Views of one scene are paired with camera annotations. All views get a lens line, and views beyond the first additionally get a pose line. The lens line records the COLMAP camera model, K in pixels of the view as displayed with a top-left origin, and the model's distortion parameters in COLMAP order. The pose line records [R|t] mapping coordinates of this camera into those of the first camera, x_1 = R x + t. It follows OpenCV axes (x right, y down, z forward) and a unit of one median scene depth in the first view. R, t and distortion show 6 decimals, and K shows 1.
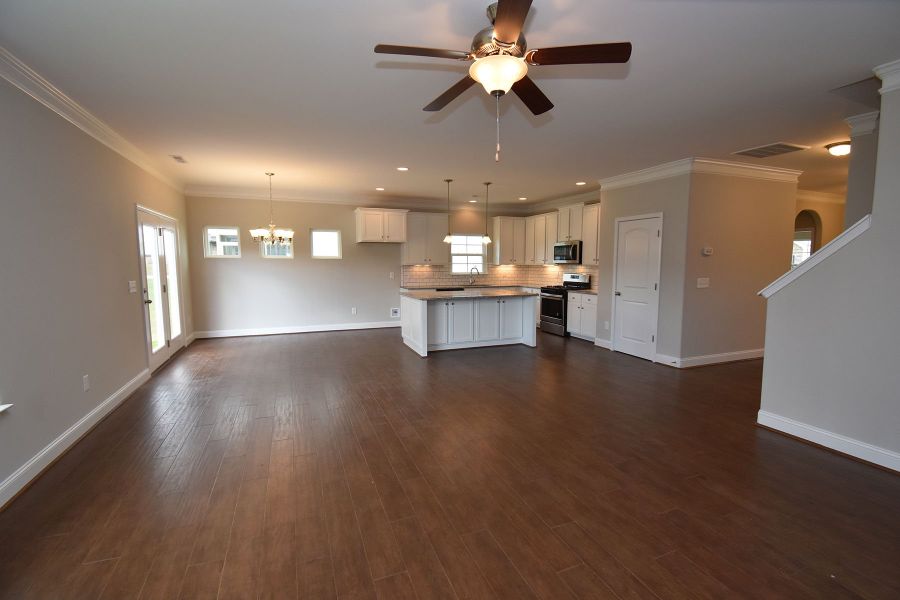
lens RADIAL K [[409.8, 0, 453.5], [0, 409.8, 300.7], [0, 0, 1]] dist [0.024662, -0.028151]
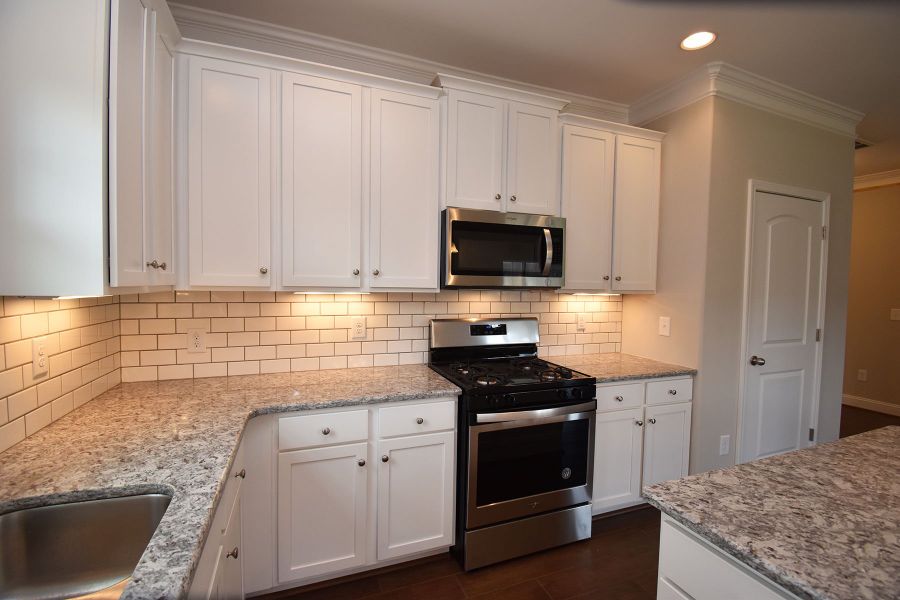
lens RADIAL K [[409.8, 0, 453.5], [0, 409.8, 300.7], [0, 0, 1]] dist [0.024662, -0.028151]
pose [[0.009369, -0.041711, 0.999086, -0.016721], [0.080703, 0.995902, 0.040821, -0.087245], [-0.996694, 0.080247, 0.012697, 0.938277]]
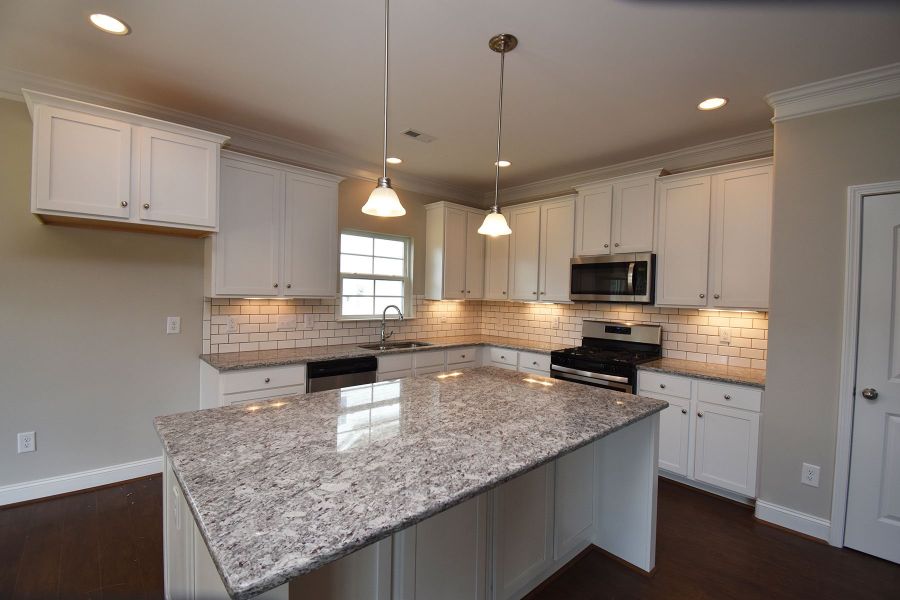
lens RADIAL K [[398.2, 0, 452.2], [0, 398.2, 300.5], [0, 0, 1]] dist [0.019578, -0.025387]
pose [[0.938281, 0.016555, 0.345477, -0.042501], [0.009119, 0.997322, -0.072558, -0.055173], [-0.345754, 0.071231, 0.935618, 0.580364]]
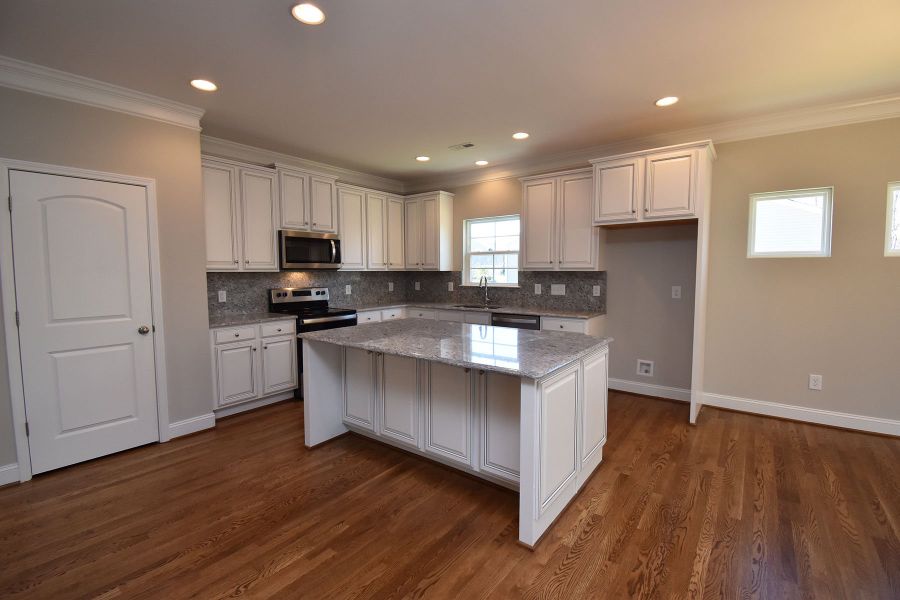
lens RADIAL K [[409.8, 0, 453.5], [0, 409.8, 300.7], [0, 0, 1]] dist [0.024662, -0.028151]
pose [[-0.514114, -0.059379, 0.855664, -0.306325], [0.083082, 0.989462, 0.118582, -0.089573], [-0.853688, 0.132055, -0.503763, 1.025663]]
